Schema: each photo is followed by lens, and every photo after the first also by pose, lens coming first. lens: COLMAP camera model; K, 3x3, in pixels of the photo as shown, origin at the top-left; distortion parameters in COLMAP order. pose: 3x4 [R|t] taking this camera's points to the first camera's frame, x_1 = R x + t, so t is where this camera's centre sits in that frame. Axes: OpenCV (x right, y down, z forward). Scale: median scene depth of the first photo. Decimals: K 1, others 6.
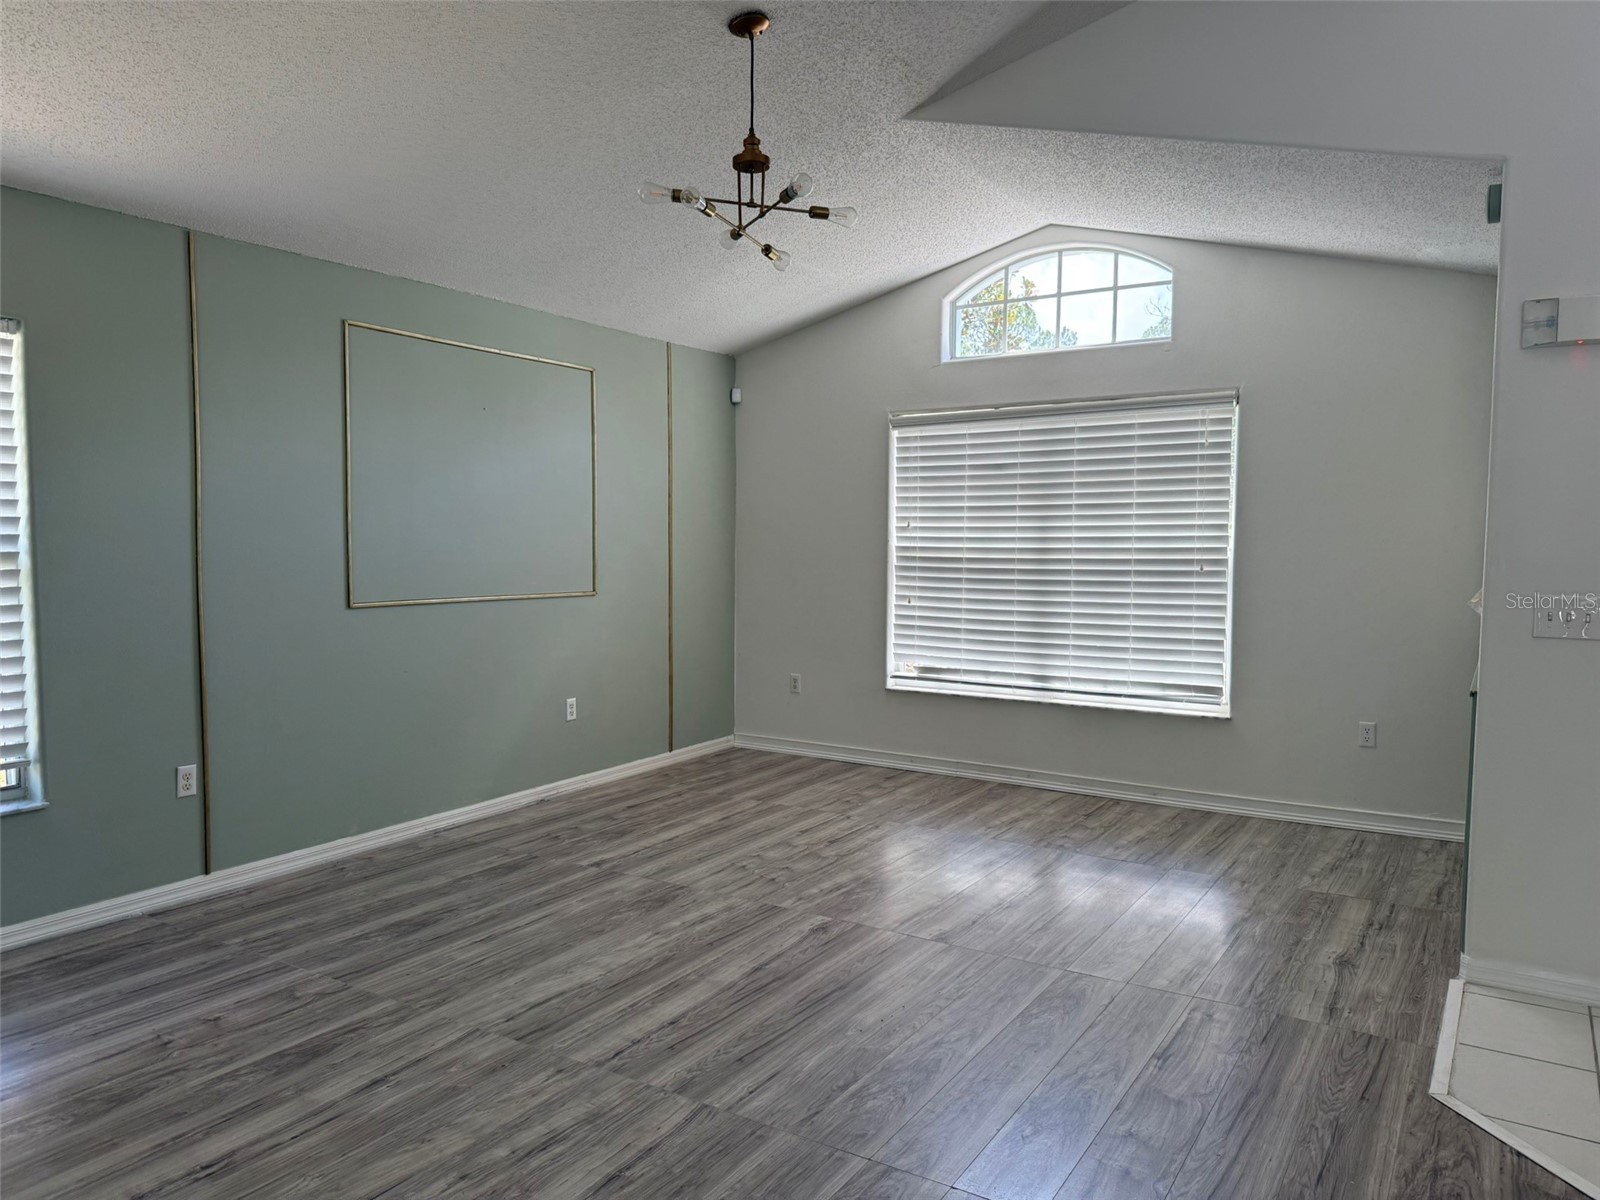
lens RADIAL K [[1113.2, 0, 800.0], [0, 1113.2, 600.0], [0, 0, 1]] dist [0.005966, -0.000045]
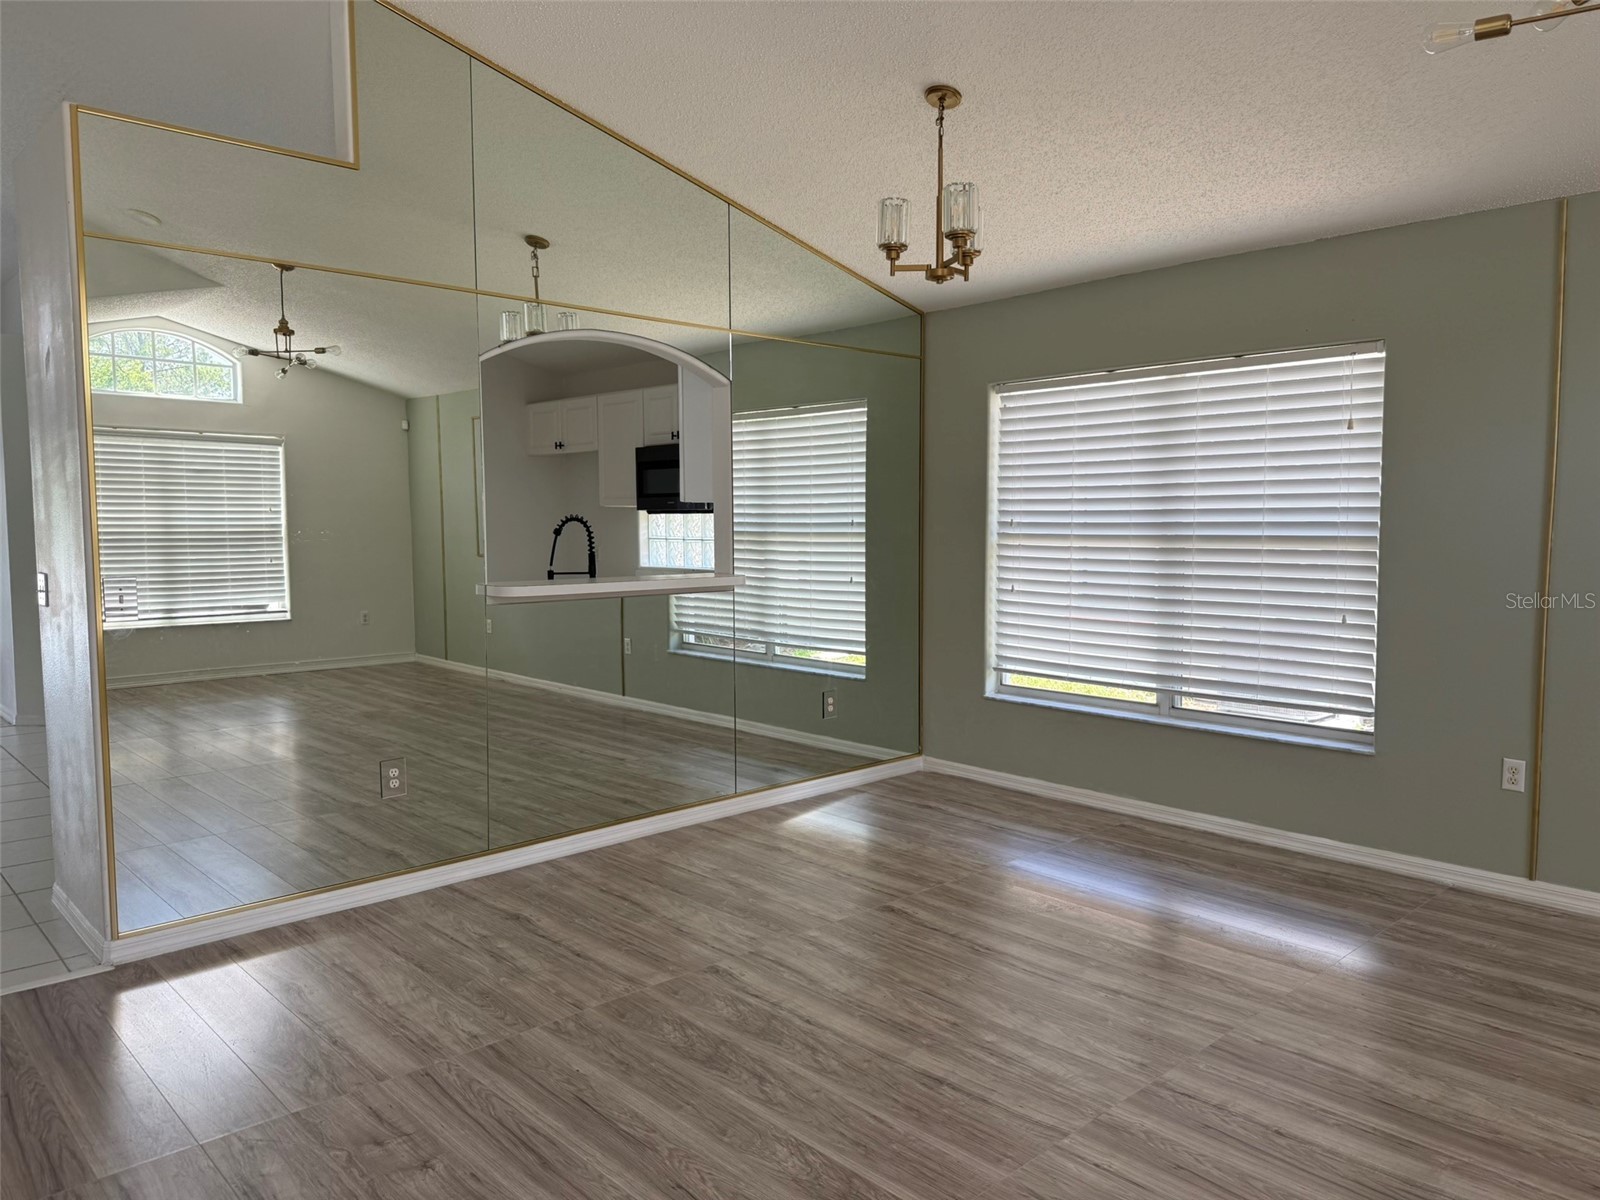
lens RADIAL K [[1114.0, 0, 800.0], [0, 1114.0, 600.0], [0, 0, 1]] dist [-0.007274, -0.002106]
pose [[-0.240922, 0.065482, -0.968333, 0.618132], [-0.058995, 0.994888, 0.081956, -0.038069], [0.968750, 0.076872, -0.235828, 0.718461]]
